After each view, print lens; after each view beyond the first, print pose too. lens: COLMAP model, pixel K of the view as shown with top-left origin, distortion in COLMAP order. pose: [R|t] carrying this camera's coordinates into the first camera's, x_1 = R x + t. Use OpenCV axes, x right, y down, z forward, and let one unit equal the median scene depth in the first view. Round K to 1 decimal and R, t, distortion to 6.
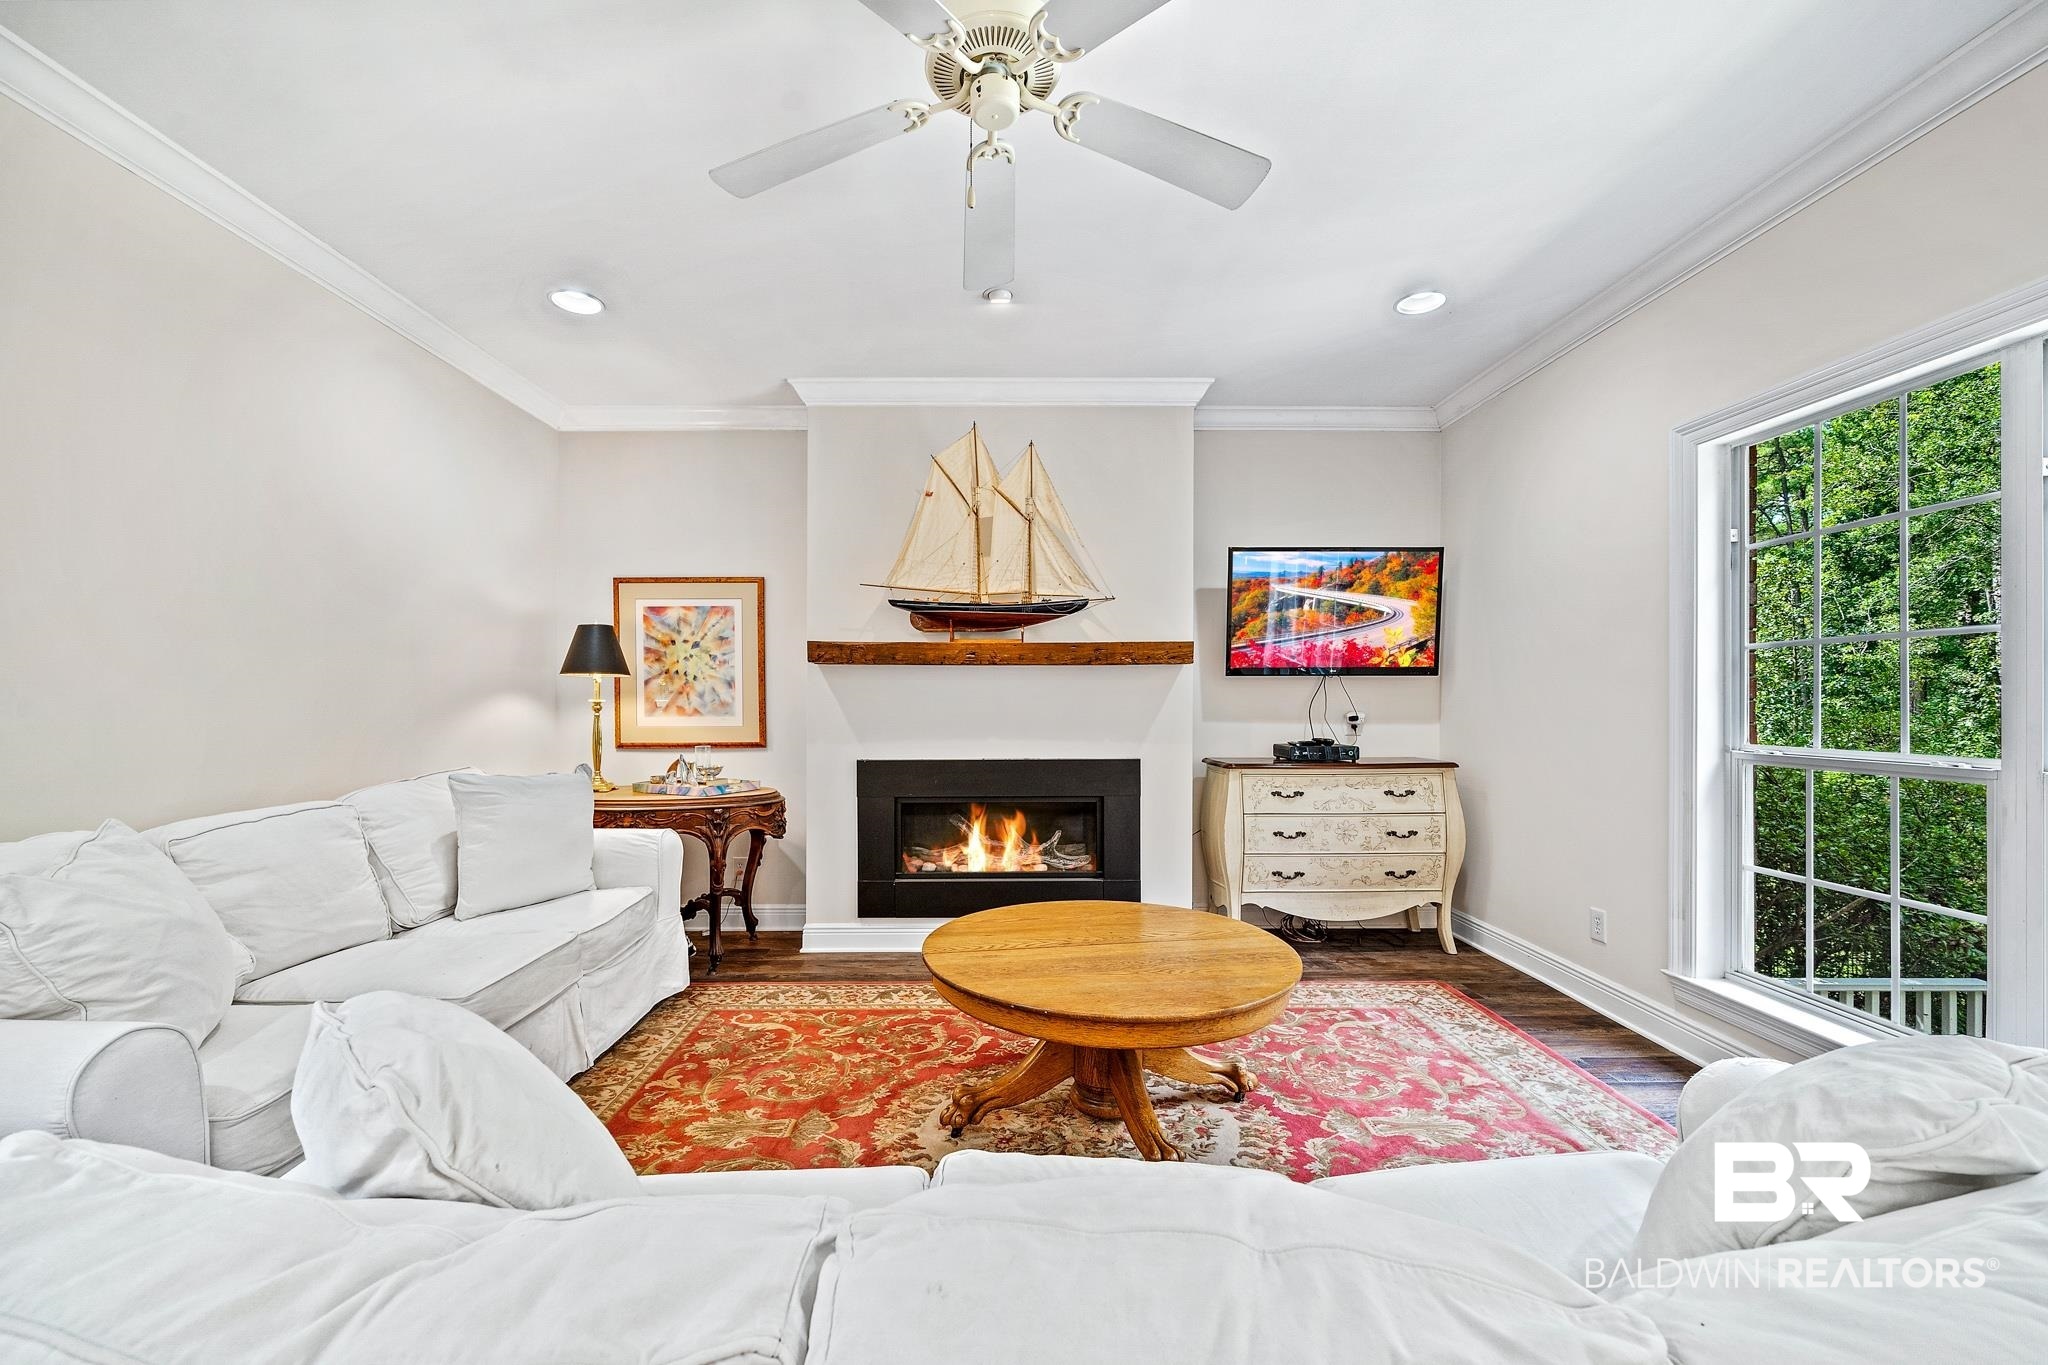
lens RADIAL K [[808.5, 0, 1002.5], [0, 808.5, 701.9], [0, 0, 1]] dist [0.000331, 0.000096]
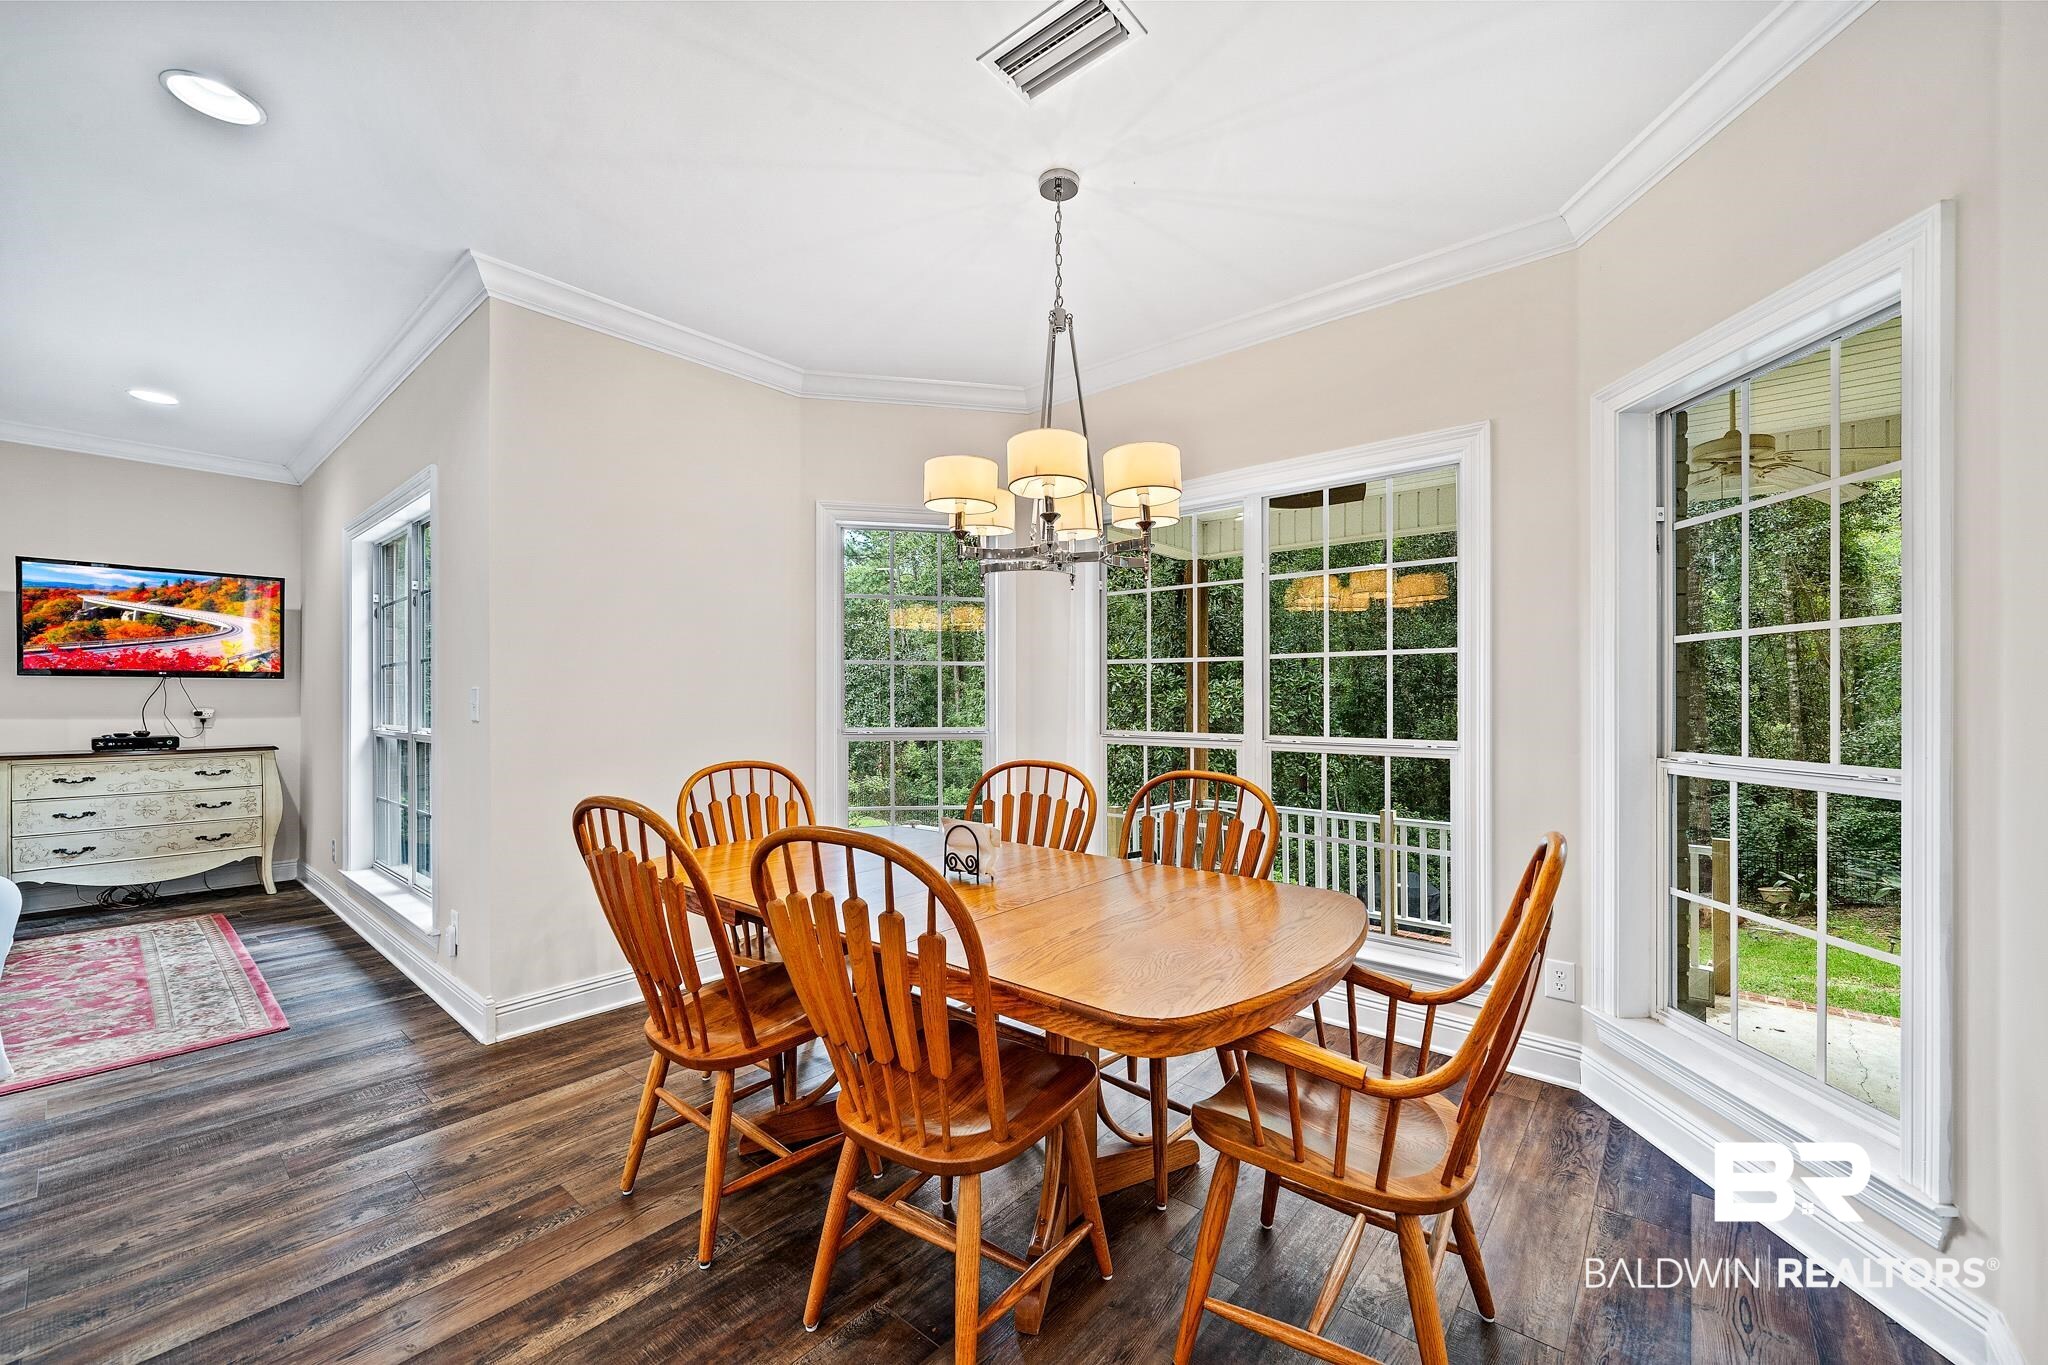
lens RADIAL K [[807.6, 0, 1030.7], [0, 807.6, 692.4], [0, 0, 1]] dist [-0.000719, -0.000119]
pose [[0.653949, 0.001959, 0.756536, 0.364466], [0.003529, 0.999978, -0.005640, 0.000258], [-0.756531, 0.006358, 0.653927, -0.755355]]
